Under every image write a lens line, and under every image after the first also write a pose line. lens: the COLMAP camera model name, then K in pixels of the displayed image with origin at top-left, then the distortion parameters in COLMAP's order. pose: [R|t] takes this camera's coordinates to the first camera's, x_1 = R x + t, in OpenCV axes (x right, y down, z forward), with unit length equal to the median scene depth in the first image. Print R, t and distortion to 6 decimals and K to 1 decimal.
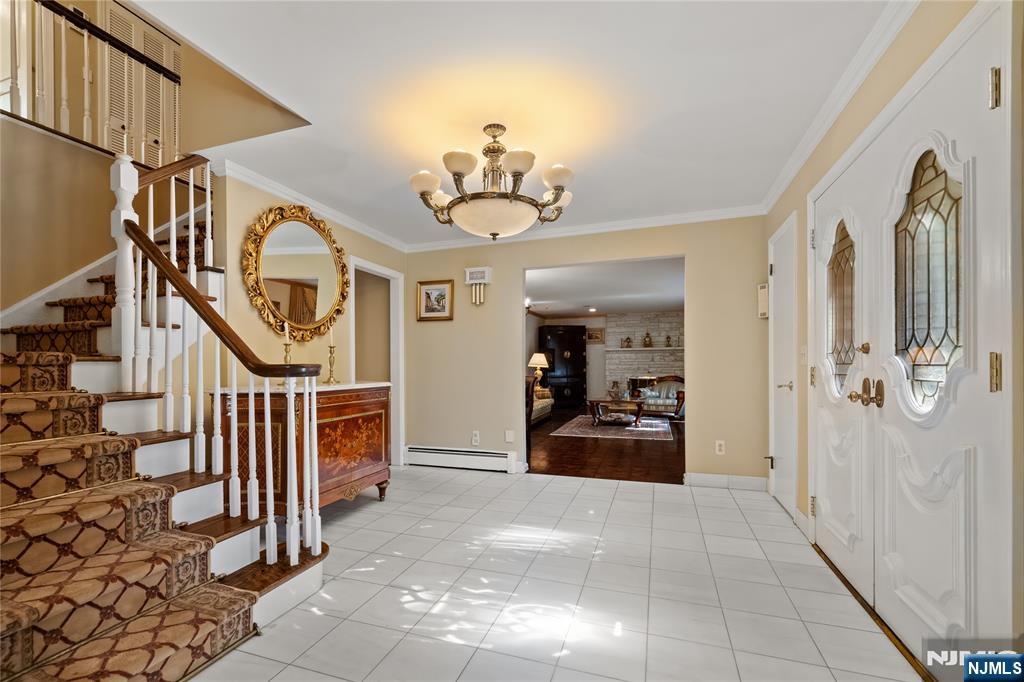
lens RADIAL K [[438.5, 0, 506.9], [0, 438.5, 370.1], [0, 0, 1]] dist [-0.000922, 0.000079]
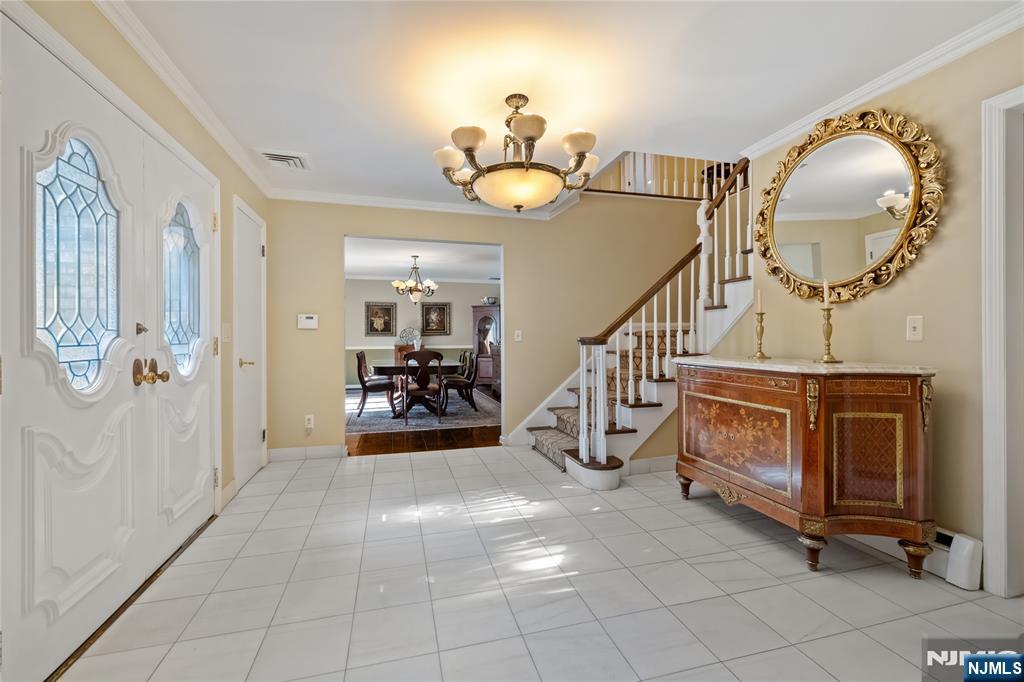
lens RADIAL K [[438.5, 0, 516.8], [0, 438.5, 337.3], [0, 0, 1]] dist [-0.000922, 0.000079]
pose [[-0.840530, 0.007526, -0.541713, 0.354450], [0.006116, 0.999972, 0.004401, -0.014551], [0.541730, 0.000386, -0.840552, 1.276253]]
